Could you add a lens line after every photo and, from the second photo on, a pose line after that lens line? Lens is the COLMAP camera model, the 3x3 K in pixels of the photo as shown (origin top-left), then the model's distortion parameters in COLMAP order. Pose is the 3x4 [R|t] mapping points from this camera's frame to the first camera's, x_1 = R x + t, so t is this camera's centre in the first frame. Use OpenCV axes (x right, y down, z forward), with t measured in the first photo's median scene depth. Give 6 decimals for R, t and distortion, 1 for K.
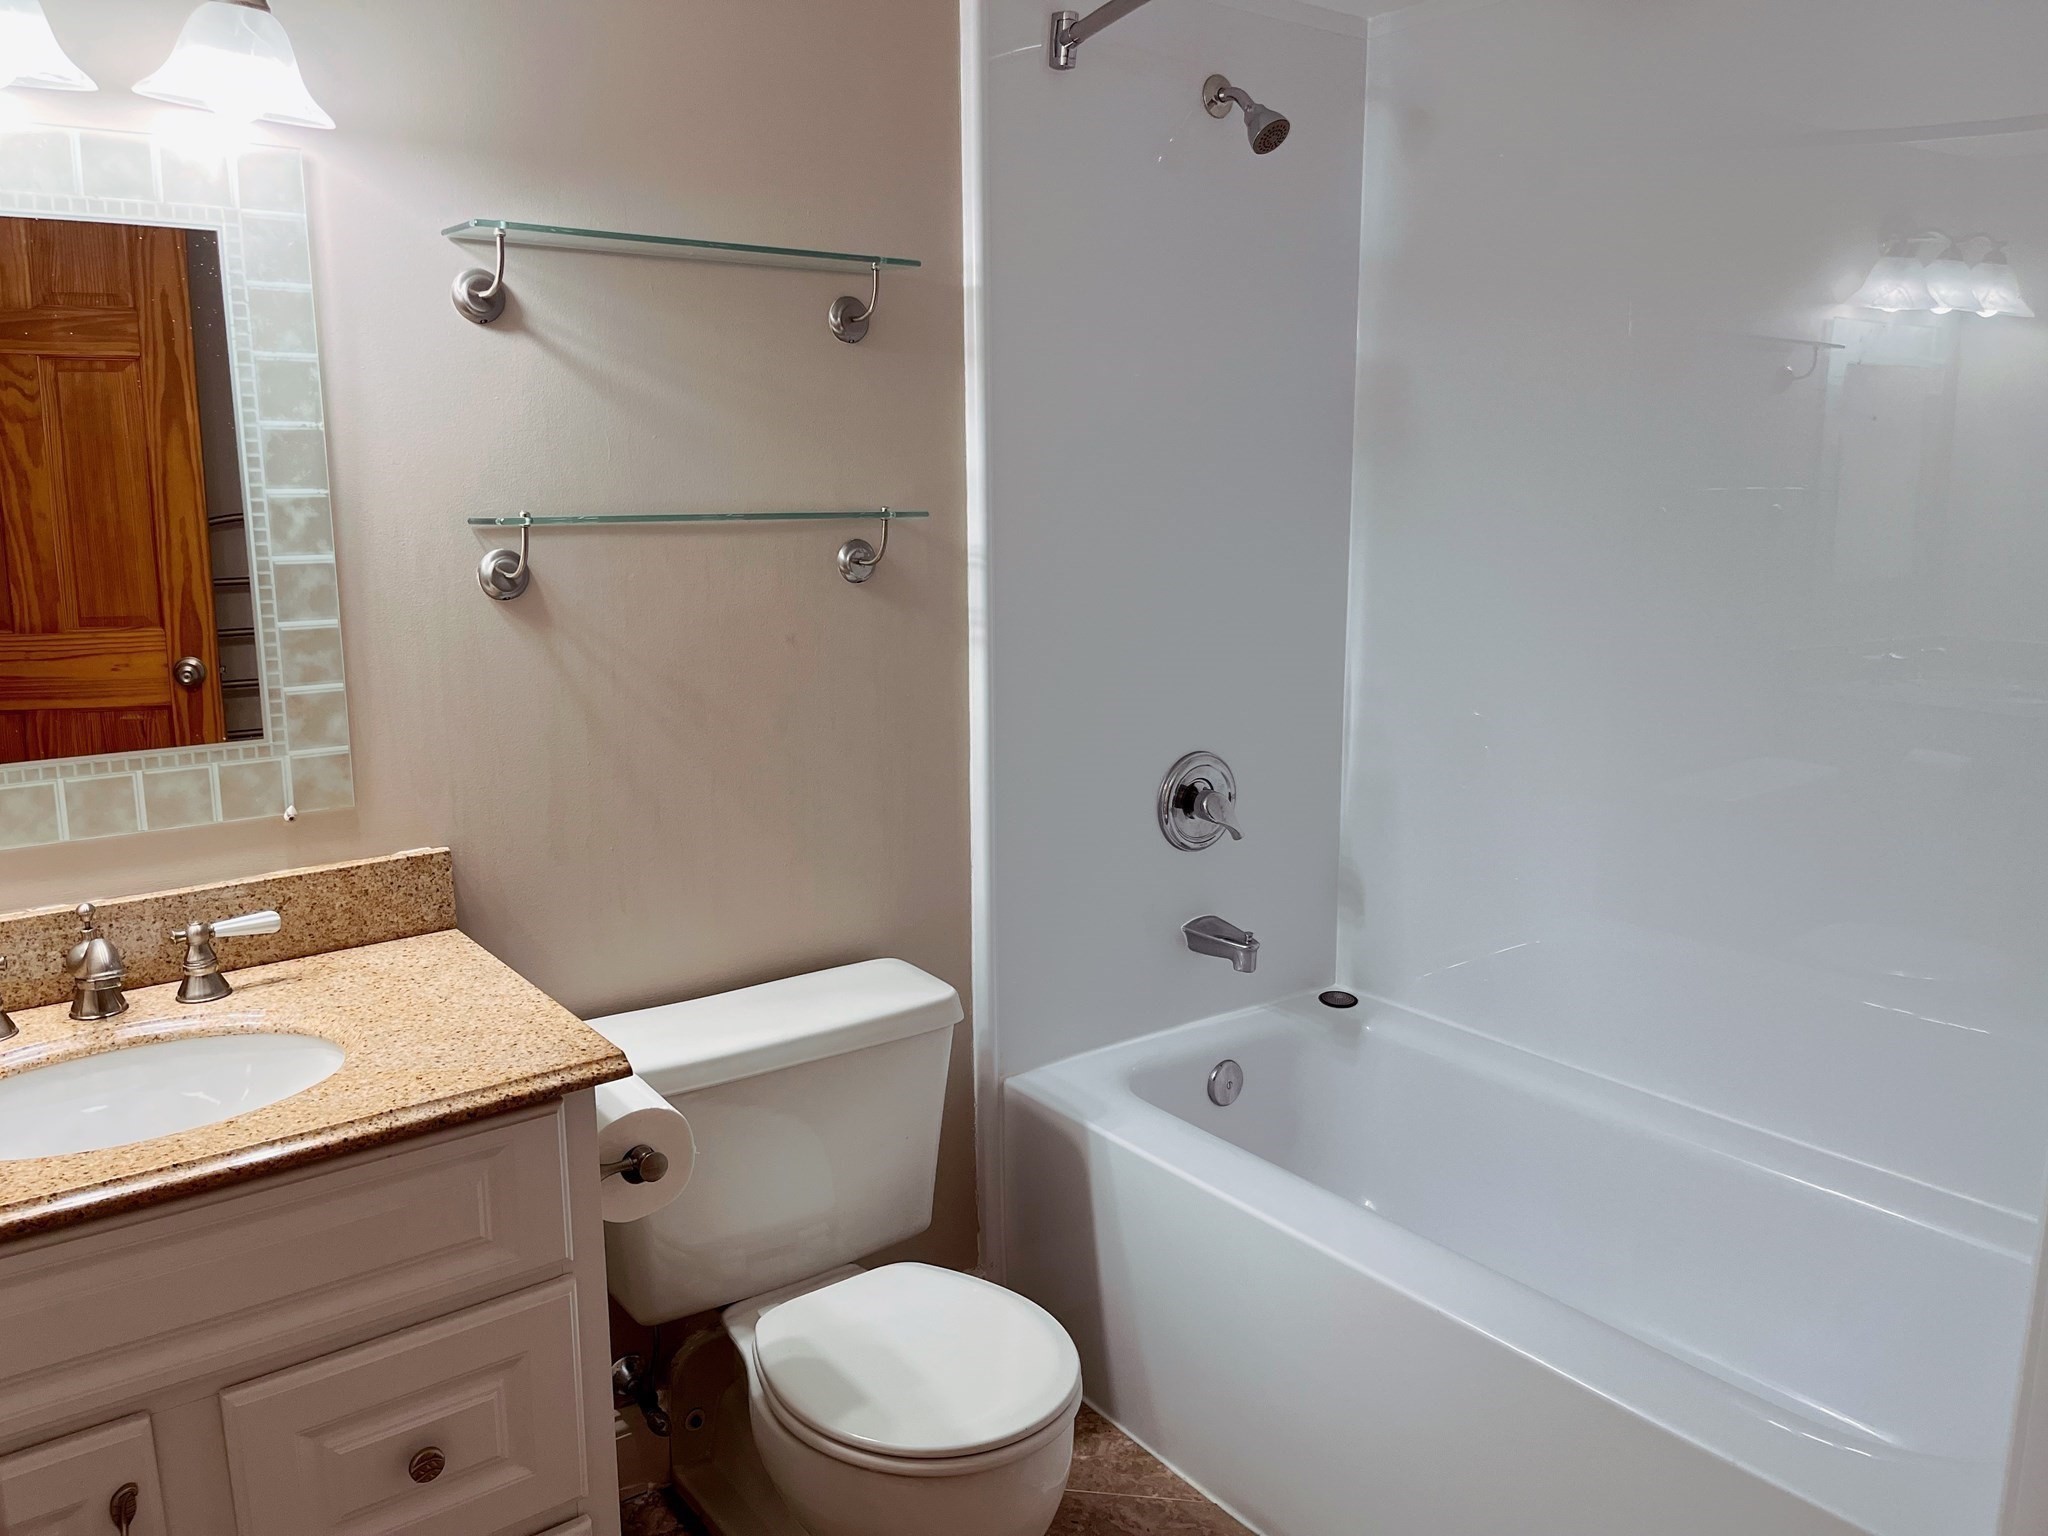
lens RADIAL K [[1564.1, 0, 1017.9], [0, 1564.1, 725.2], [0, 0, 1]] dist [0.033983, -0.069106]
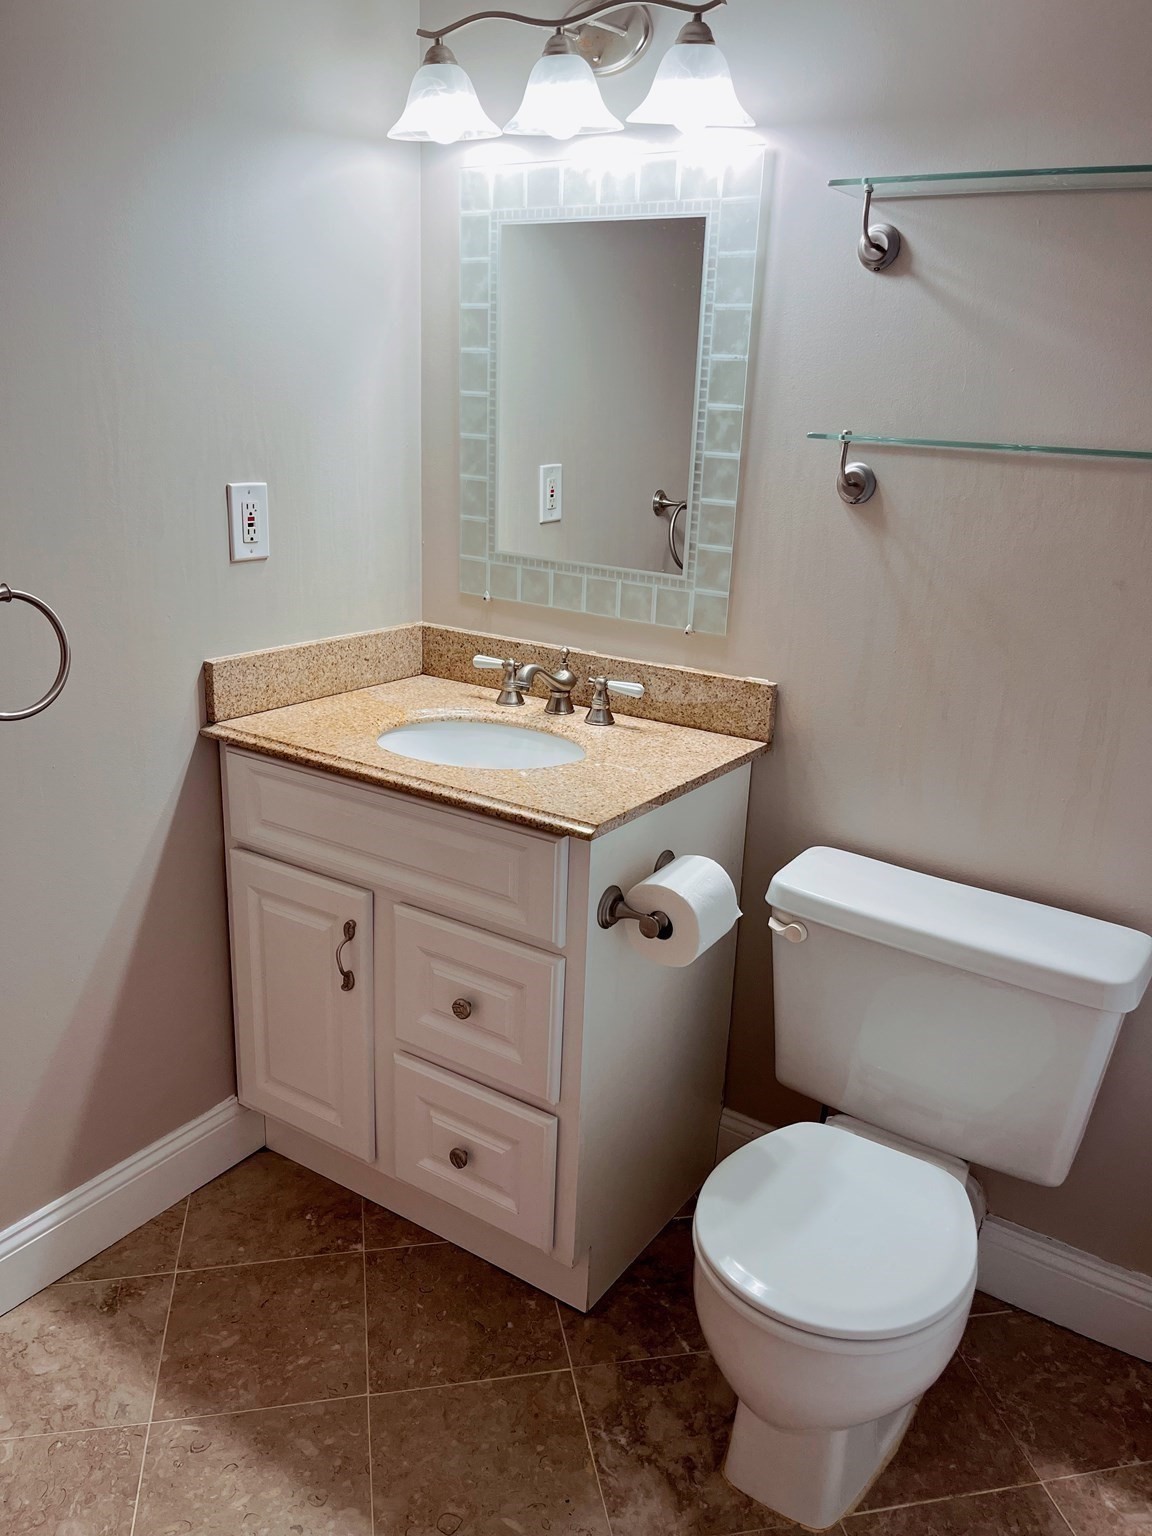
lens RADIAL K [[1173.1, 0, 576.0], [0, 1173.1, 768.0], [0, 0, 1]] dist [0.033983, -0.069106]
pose [[0.315353, 0.301381, -0.899846, 0.557065], [-0.198269, 0.948227, 0.248102, -0.075749], [0.928031, 0.100172, 0.358781, 0.526637]]
